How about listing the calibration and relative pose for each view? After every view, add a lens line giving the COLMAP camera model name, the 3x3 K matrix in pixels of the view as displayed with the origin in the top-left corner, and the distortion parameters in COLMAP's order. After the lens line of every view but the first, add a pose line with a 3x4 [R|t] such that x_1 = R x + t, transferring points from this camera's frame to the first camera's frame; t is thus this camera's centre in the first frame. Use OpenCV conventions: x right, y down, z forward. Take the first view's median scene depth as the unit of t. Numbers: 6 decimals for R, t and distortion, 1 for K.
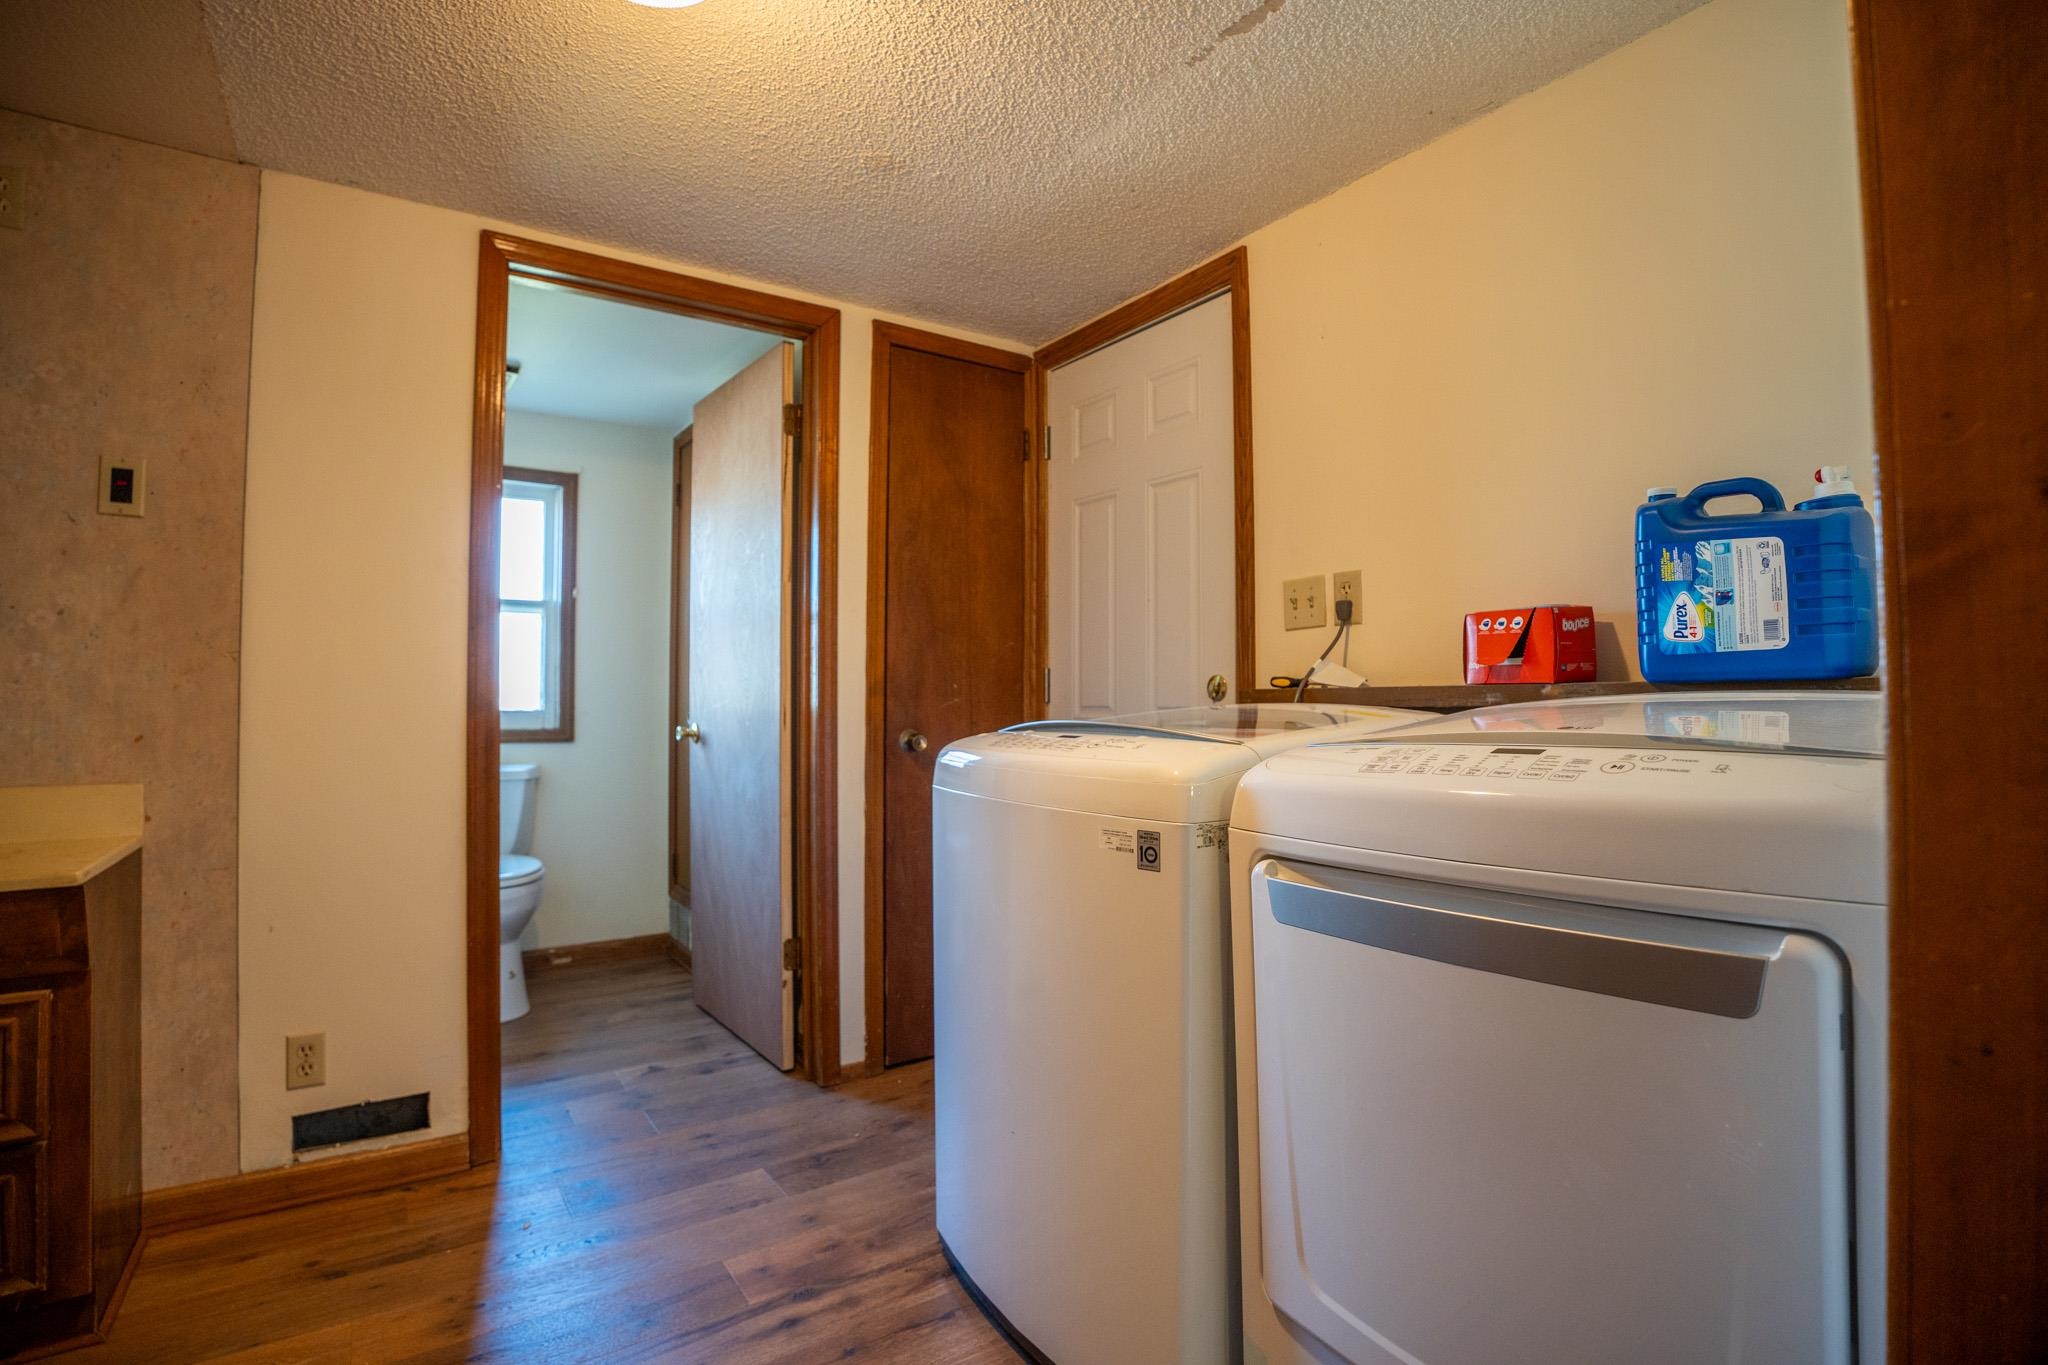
lens RADIAL K [[945.7, 0, 1024.0], [0, 945.7, 682.5], [0, 0, 1]] dist [-0.083040, 0.024604]
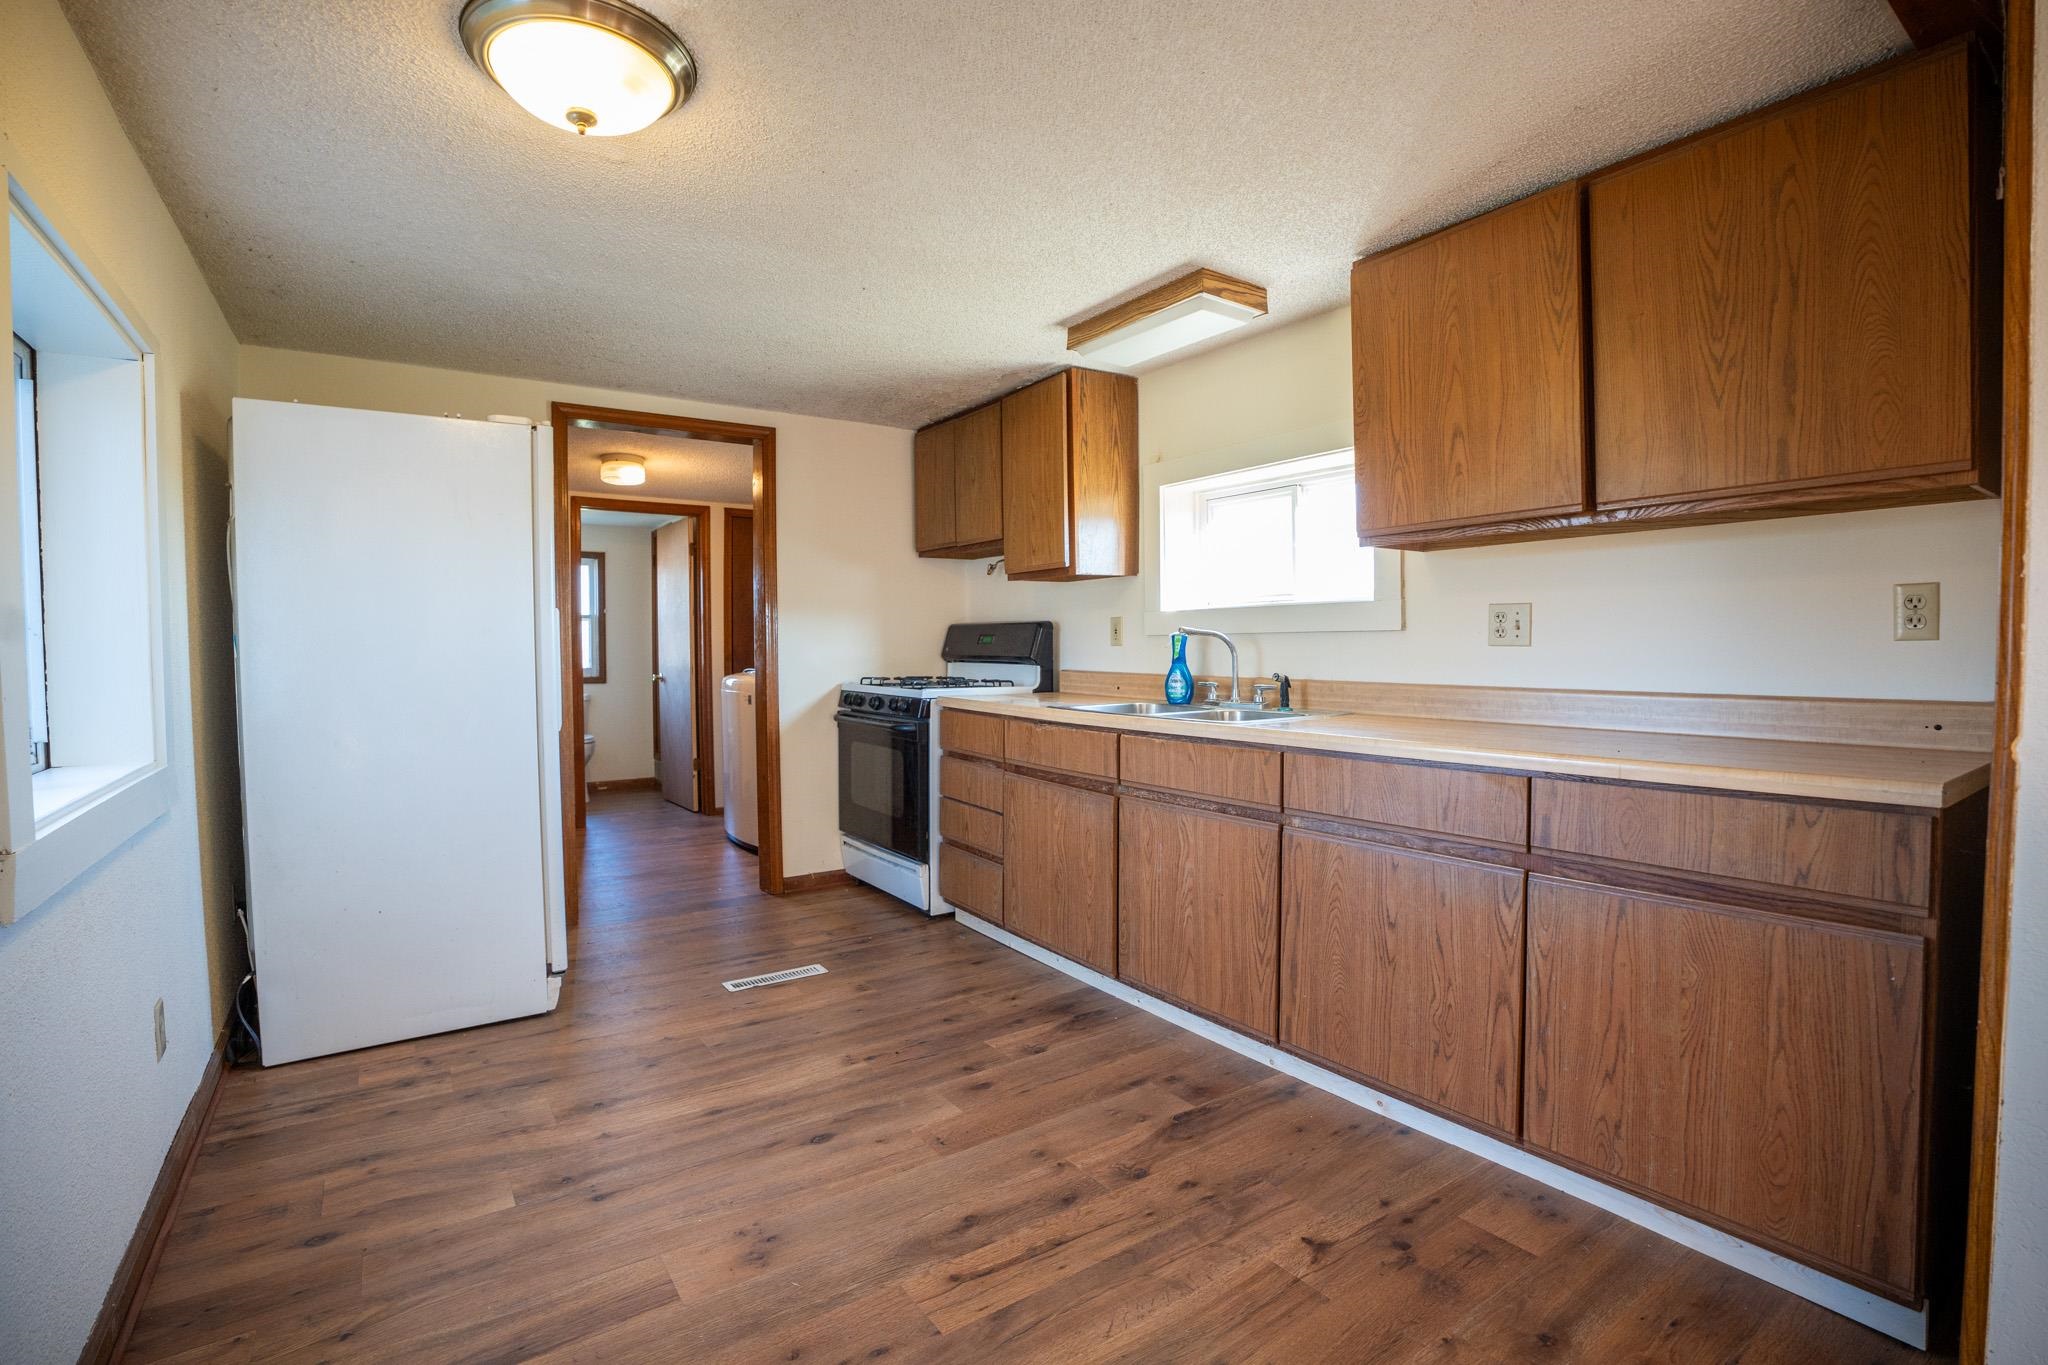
lens RADIAL K [[945.7, 0, 1024.0], [0, 945.7, 682.5], [0, 0, 1]] dist [-0.083040, 0.024604]
pose [[0.999867, -0.005960, -0.015156, 0.487823], [0.006755, 0.998574, 0.052957, -0.041154], [0.014818, -0.053052, 0.998482, -1.081988]]
